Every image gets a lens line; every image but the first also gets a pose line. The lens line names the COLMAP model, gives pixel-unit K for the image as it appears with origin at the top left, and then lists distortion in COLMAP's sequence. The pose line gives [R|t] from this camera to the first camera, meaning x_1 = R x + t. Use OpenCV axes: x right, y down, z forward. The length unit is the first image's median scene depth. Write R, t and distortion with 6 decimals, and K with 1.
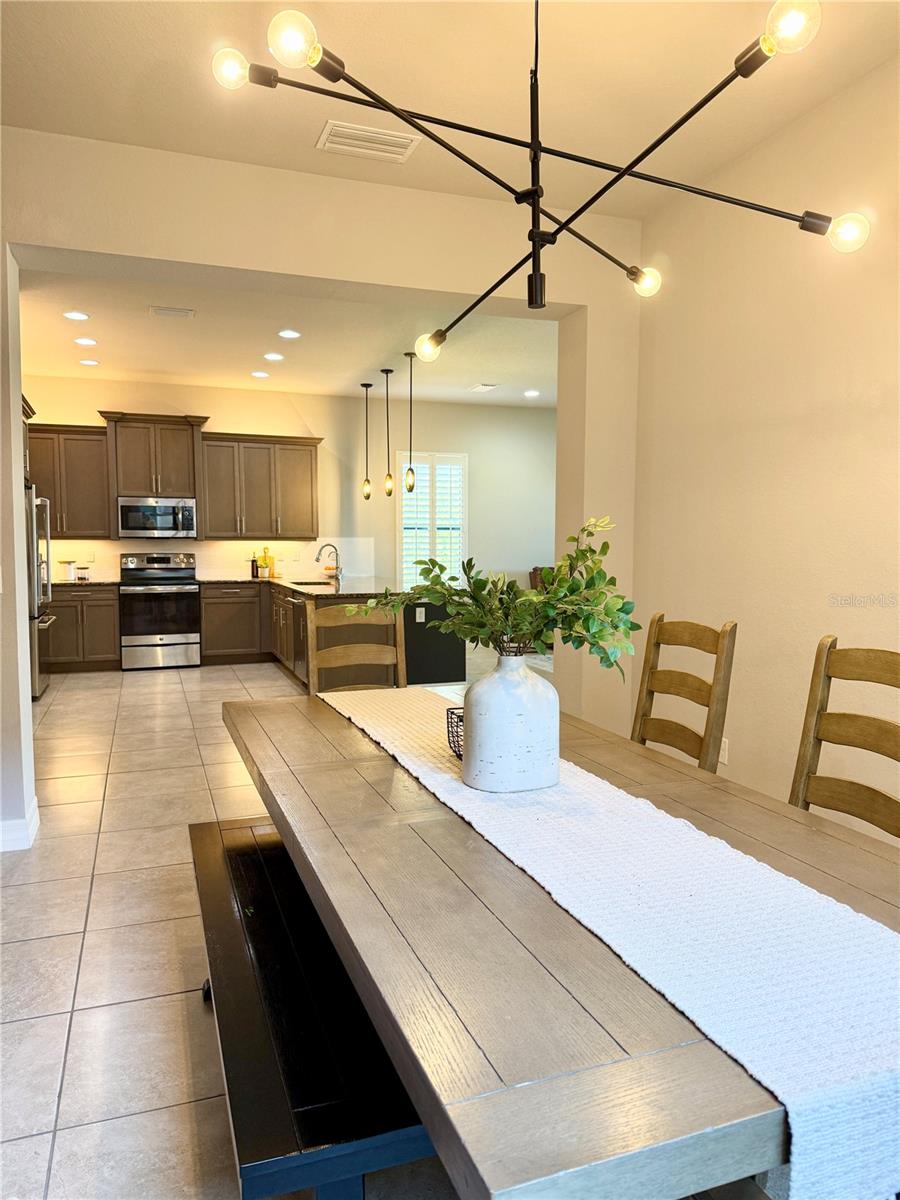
lens RADIAL K [[842.2, 0, 456.4], [0, 842.2, 599.2], [0, 0, 1]] dist [0.007114, -0.006565]
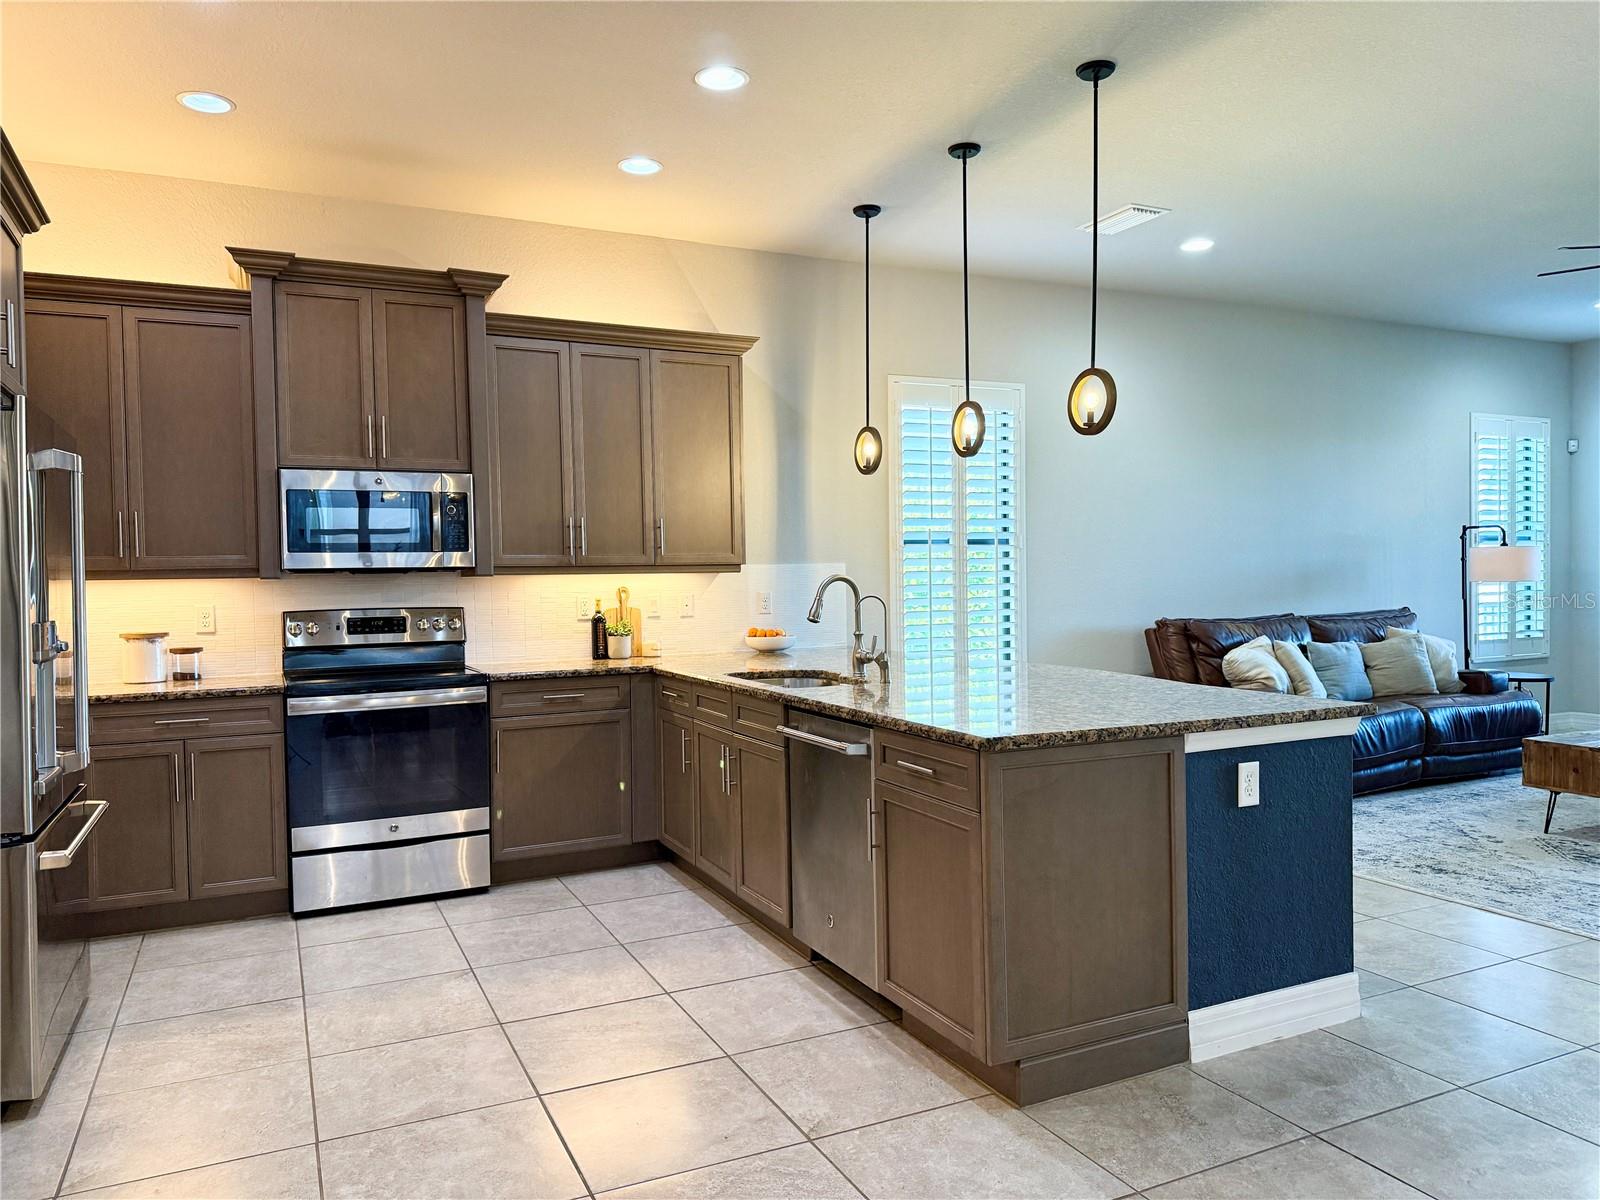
lens RADIAL K [[1122.9, 0, 792.1], [0, 1122.9, 598.8], [0, 0, 1]] dist [0.007114, -0.006565]
pose [[0.996585, -0.020365, 0.080024, -0.199726], [0.024107, 0.998647, -0.046083, -0.029601], [-0.078977, 0.047855, 0.995727, 0.446449]]
